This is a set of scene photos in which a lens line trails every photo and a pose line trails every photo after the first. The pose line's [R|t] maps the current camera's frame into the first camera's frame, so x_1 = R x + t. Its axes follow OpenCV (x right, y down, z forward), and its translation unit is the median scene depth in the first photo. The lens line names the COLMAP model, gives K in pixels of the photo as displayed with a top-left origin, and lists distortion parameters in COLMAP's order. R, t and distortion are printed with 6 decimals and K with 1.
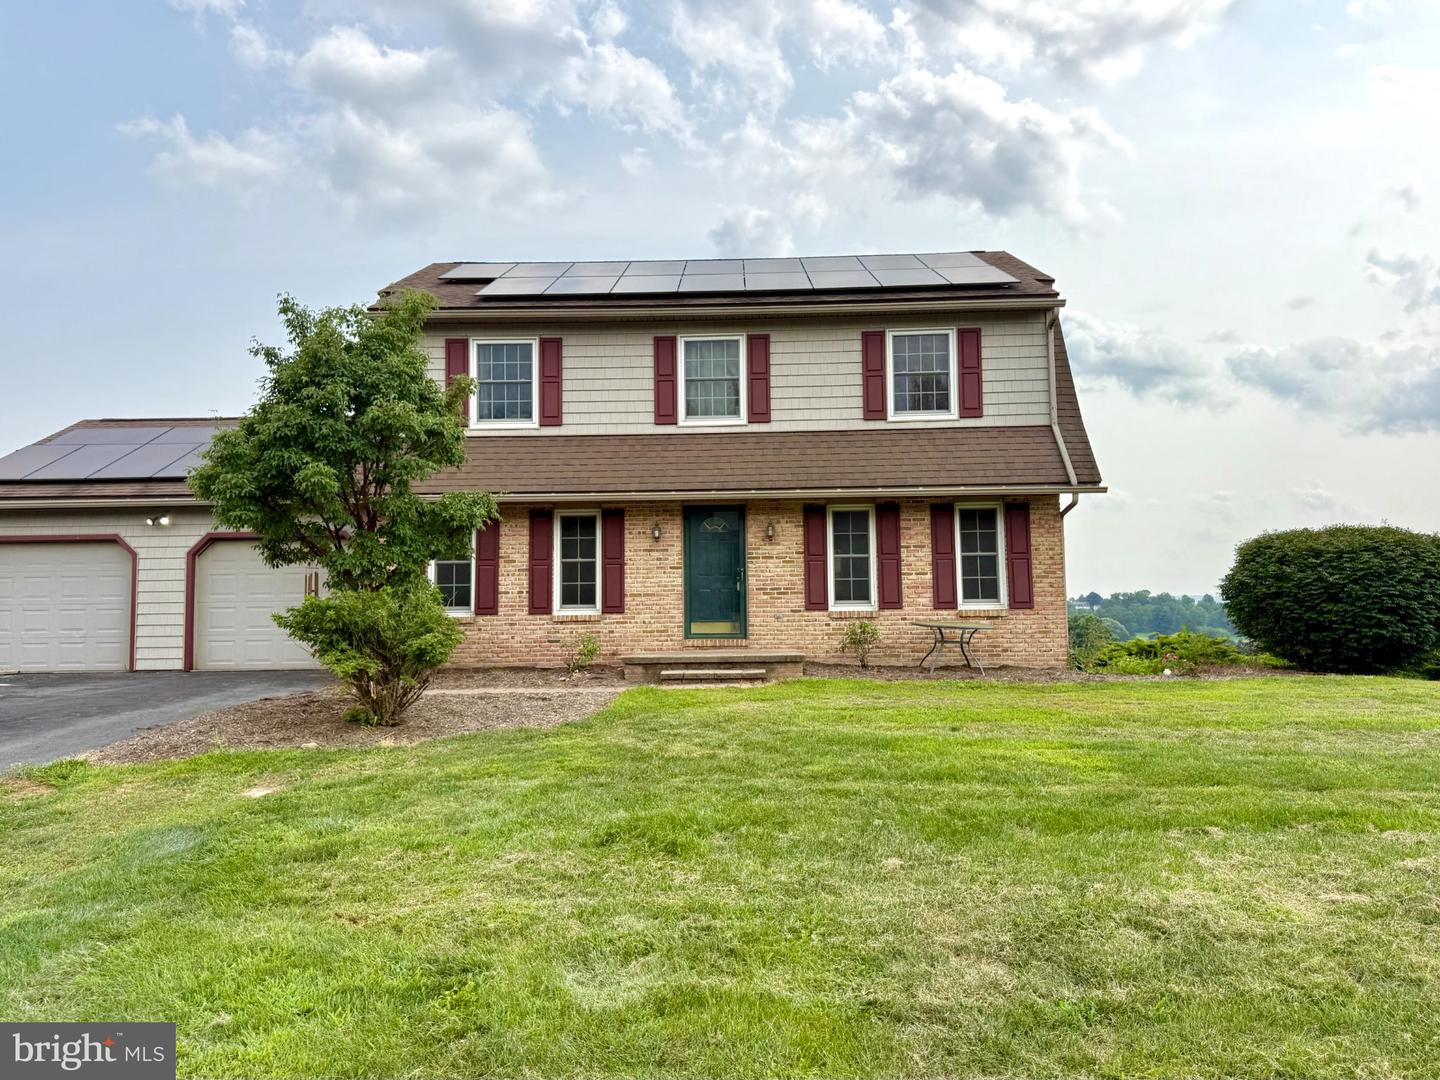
lens RADIAL K [[772.5, 0, 693.1], [0, 772.5, 567.4], [0, 0, 1]] dist [0.053060, -0.019424]
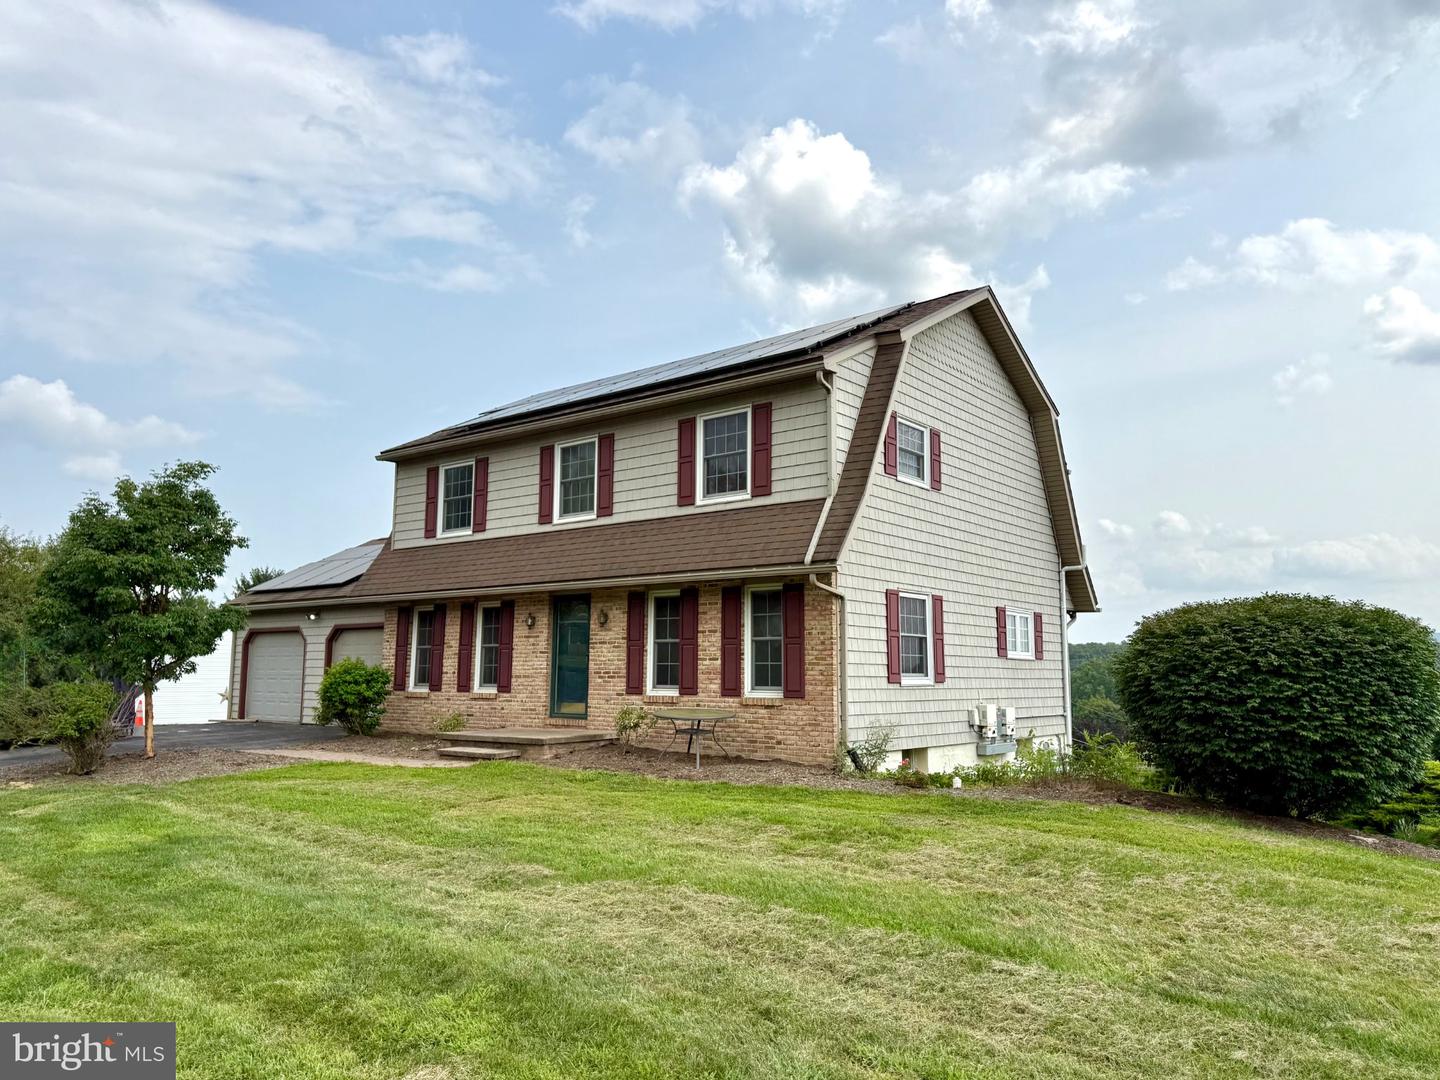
lens RADIAL K [[1020.2, 0, 722.5], [0, 1020.2, 569.6], [0, 0, 1]] dist [0.067093, -0.055369]
pose [[0.792710, -0.043754, -0.608026, 1.082845], [0.003260, 0.997711, -0.067547, -0.017570], [0.609590, 0.051563, 0.791038, -0.014989]]
